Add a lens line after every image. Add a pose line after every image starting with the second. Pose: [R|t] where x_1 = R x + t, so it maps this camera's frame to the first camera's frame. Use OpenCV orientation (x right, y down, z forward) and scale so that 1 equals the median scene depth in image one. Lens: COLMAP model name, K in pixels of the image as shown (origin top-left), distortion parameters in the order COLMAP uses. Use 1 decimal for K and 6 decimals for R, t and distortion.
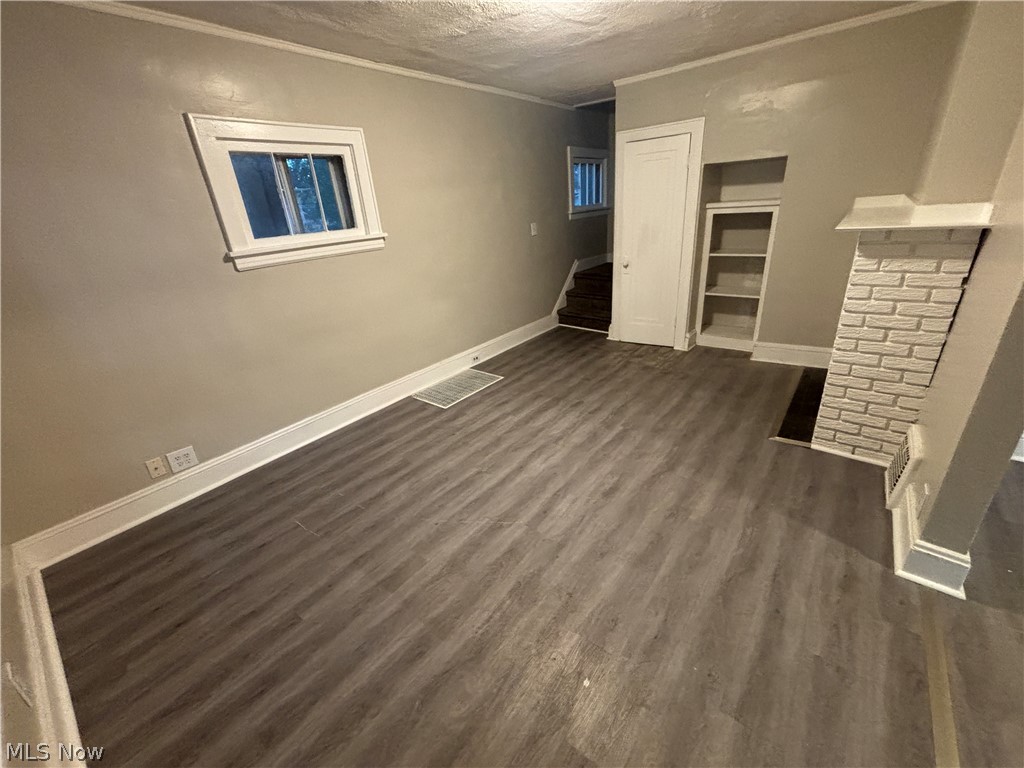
lens RADIAL K [[414.8, 0, 512.0], [0, 414.8, 384.0], [0, 0, 1]] dist [0.001508, -0.000435]
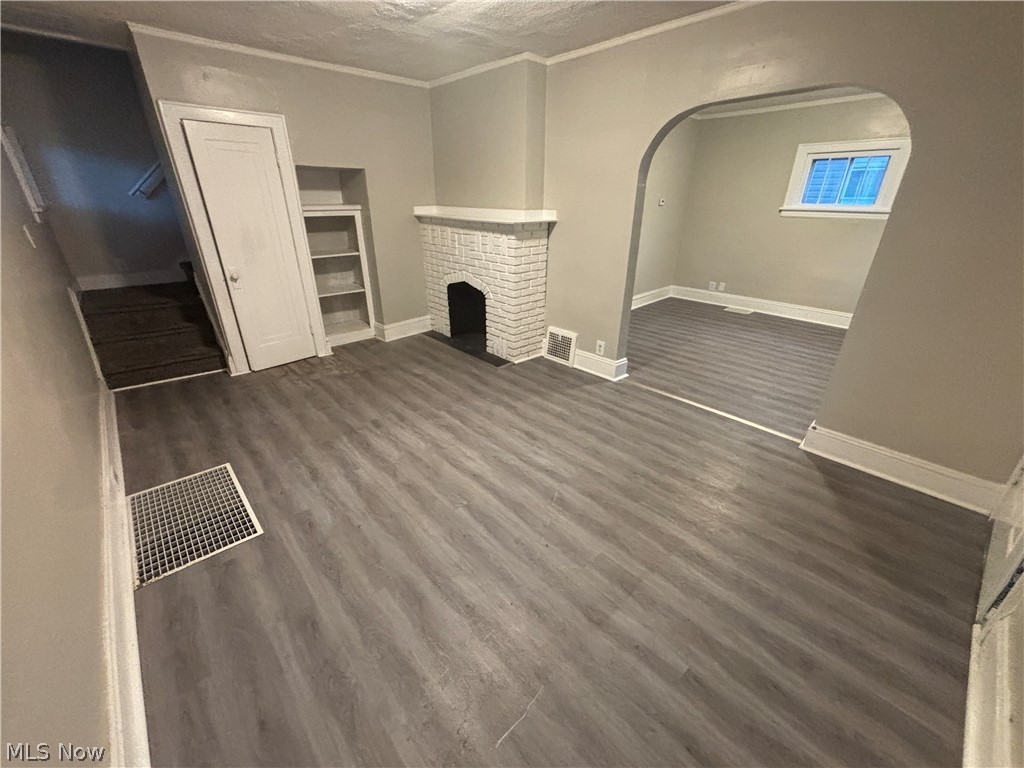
lens RADIAL K [[414.8, 0, 512.0], [0, 414.8, 384.0], [0, 0, 1]] dist [0.001508, -0.000435]
pose [[0.147766, -0.337738, 0.929569, -0.726046], [0.375114, 0.888800, 0.263297, -0.184556], [-0.915126, 0.309787, 0.258025, 0.595734]]
